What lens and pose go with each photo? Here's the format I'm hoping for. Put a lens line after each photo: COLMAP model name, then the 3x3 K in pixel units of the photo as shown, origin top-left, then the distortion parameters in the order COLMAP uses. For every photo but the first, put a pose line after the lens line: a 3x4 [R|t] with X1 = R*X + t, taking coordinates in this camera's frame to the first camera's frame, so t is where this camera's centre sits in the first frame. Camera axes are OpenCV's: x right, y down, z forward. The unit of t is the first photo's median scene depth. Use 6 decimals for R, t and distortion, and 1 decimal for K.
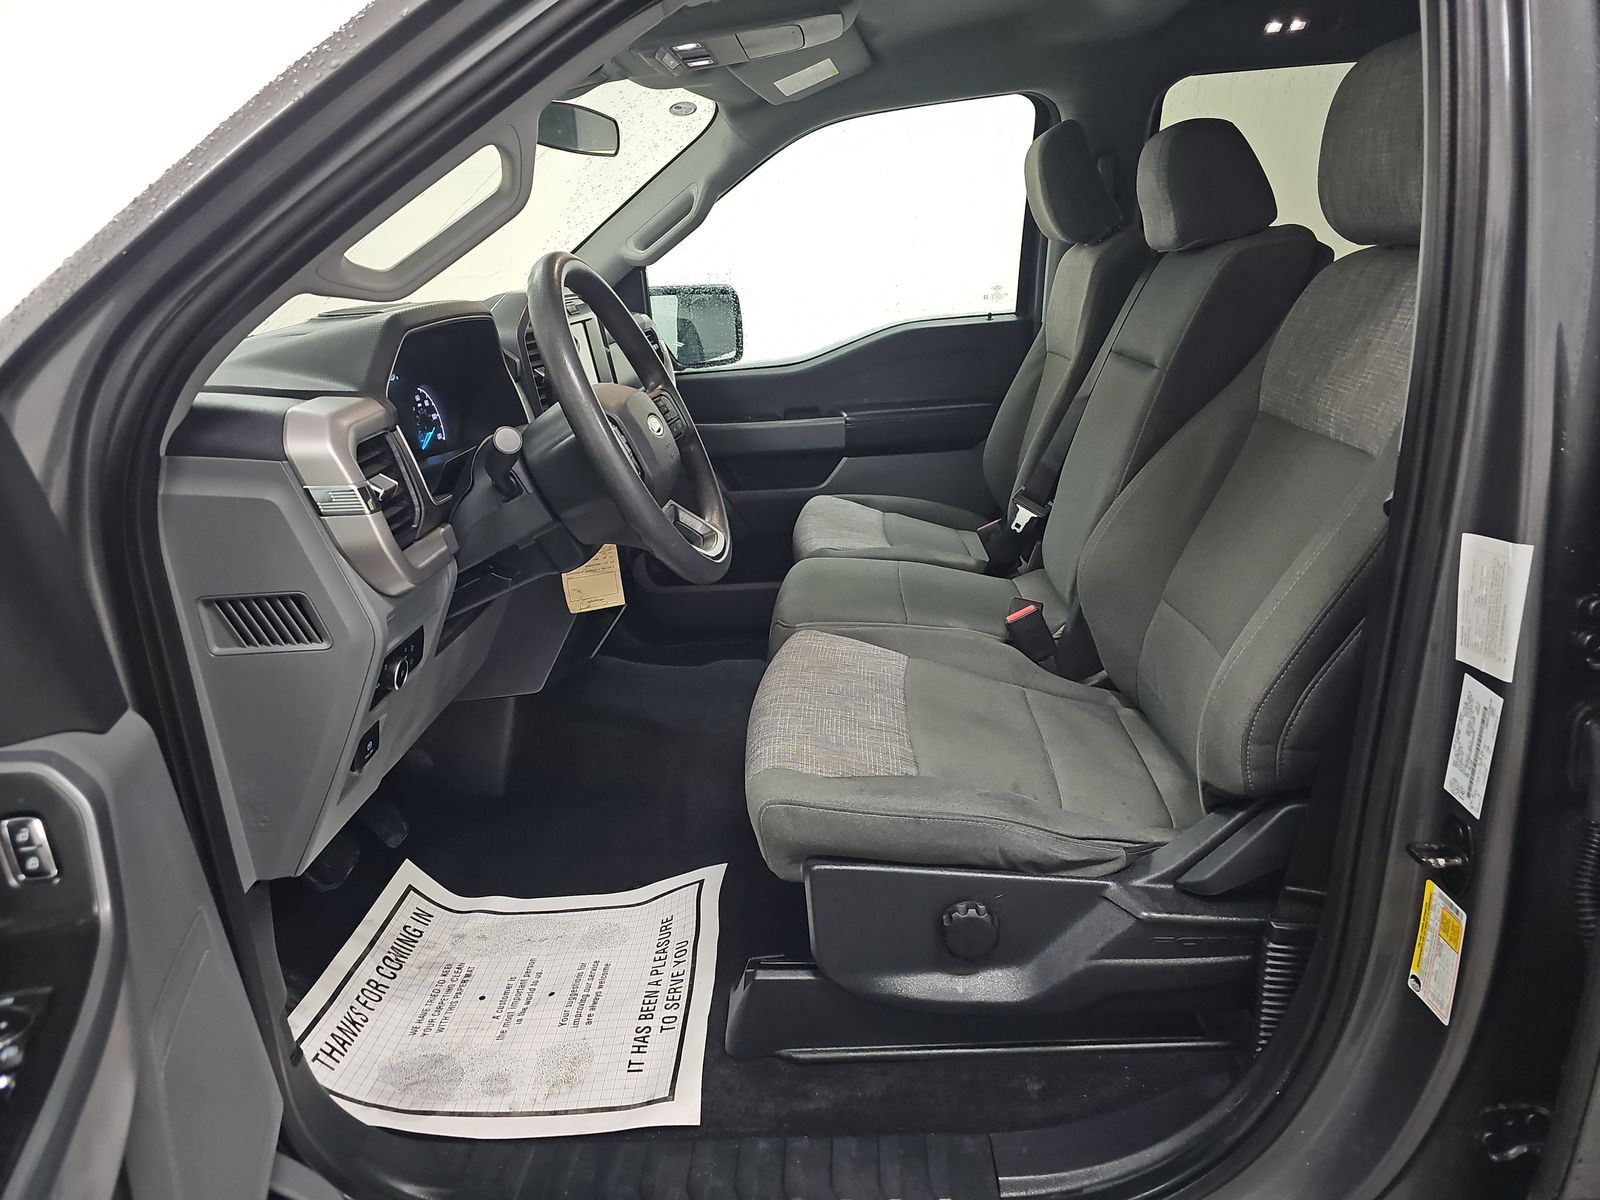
lens RADIAL K [[1049.0, 0, 800.0], [0, 1049.0, 600.0], [0, 0, 1]] dist [0.055377, -0.074084]
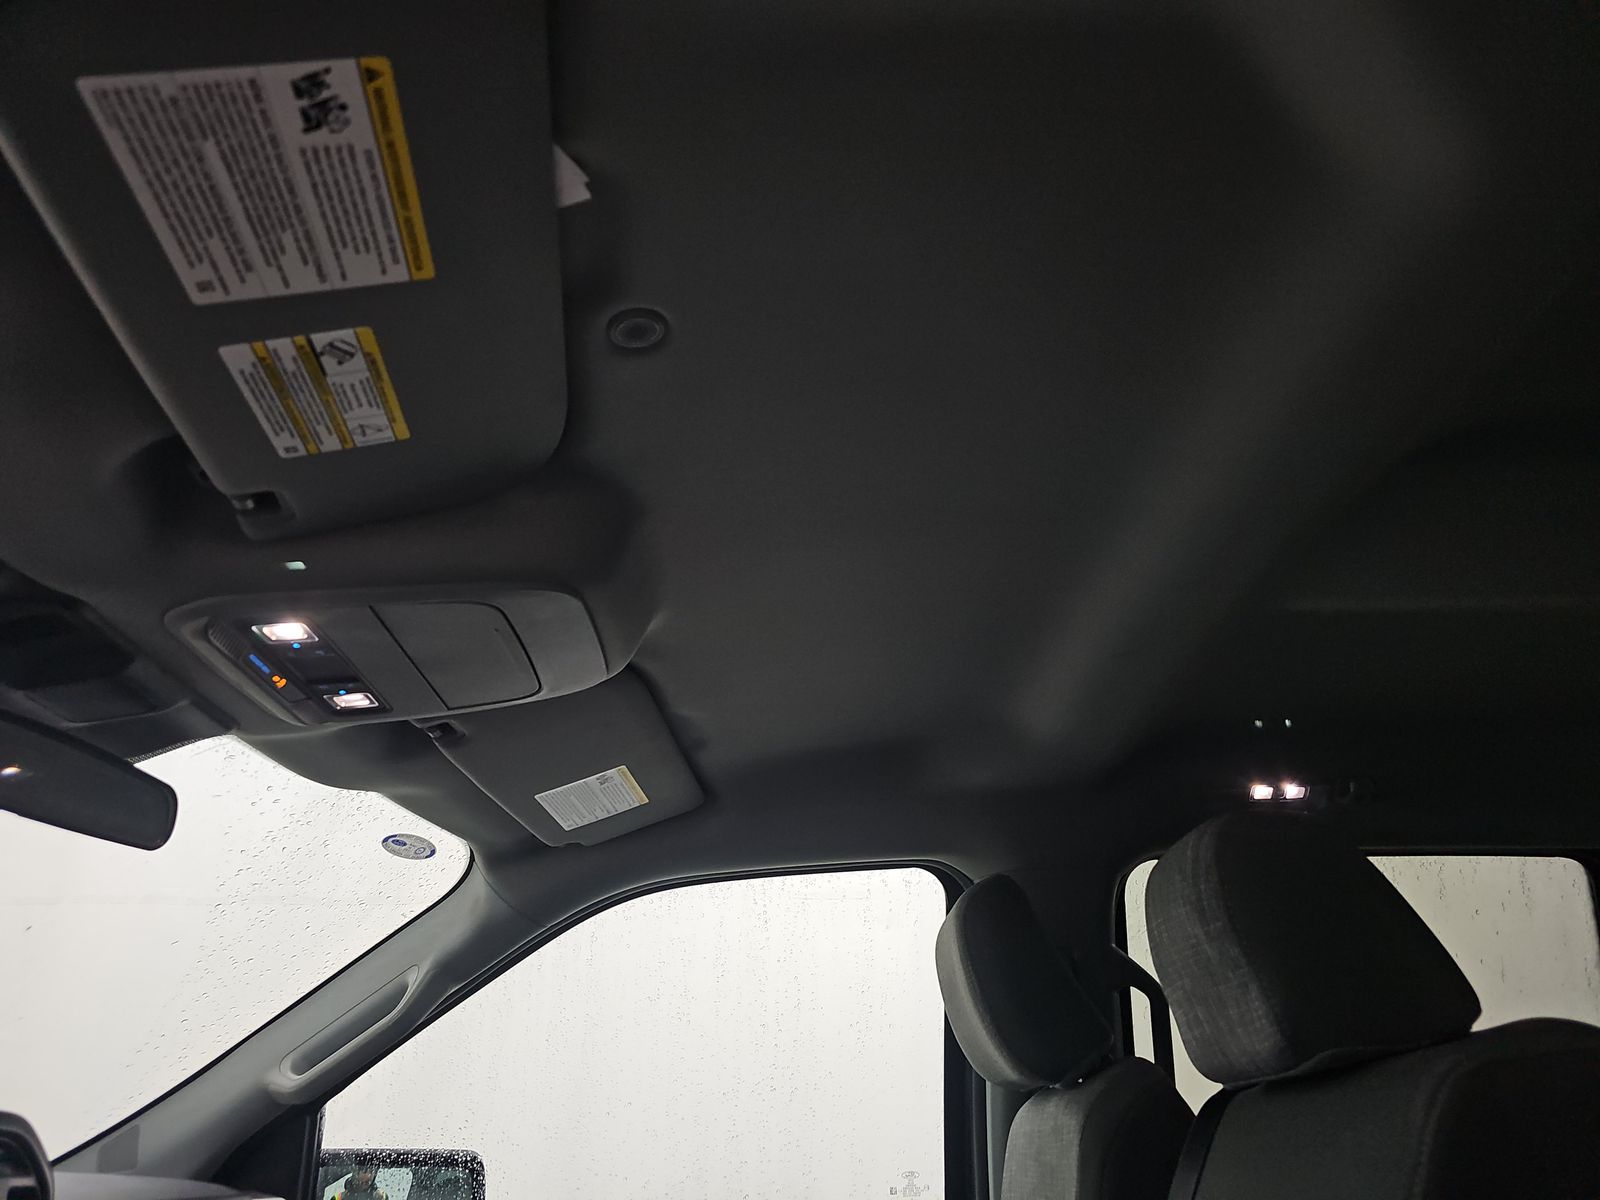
lens RADIAL K [[1037.6, 0, 795.9], [0, 1037.6, 588.9], [0, 0, 1]] dist [0.062223, -0.067324]
pose [[0.997255, 0.063103, 0.038743, 0.090532], [-0.015940, 0.693898, -0.719897, -0.112269], [-0.072311, 0.717303, 0.692999, 0.416289]]
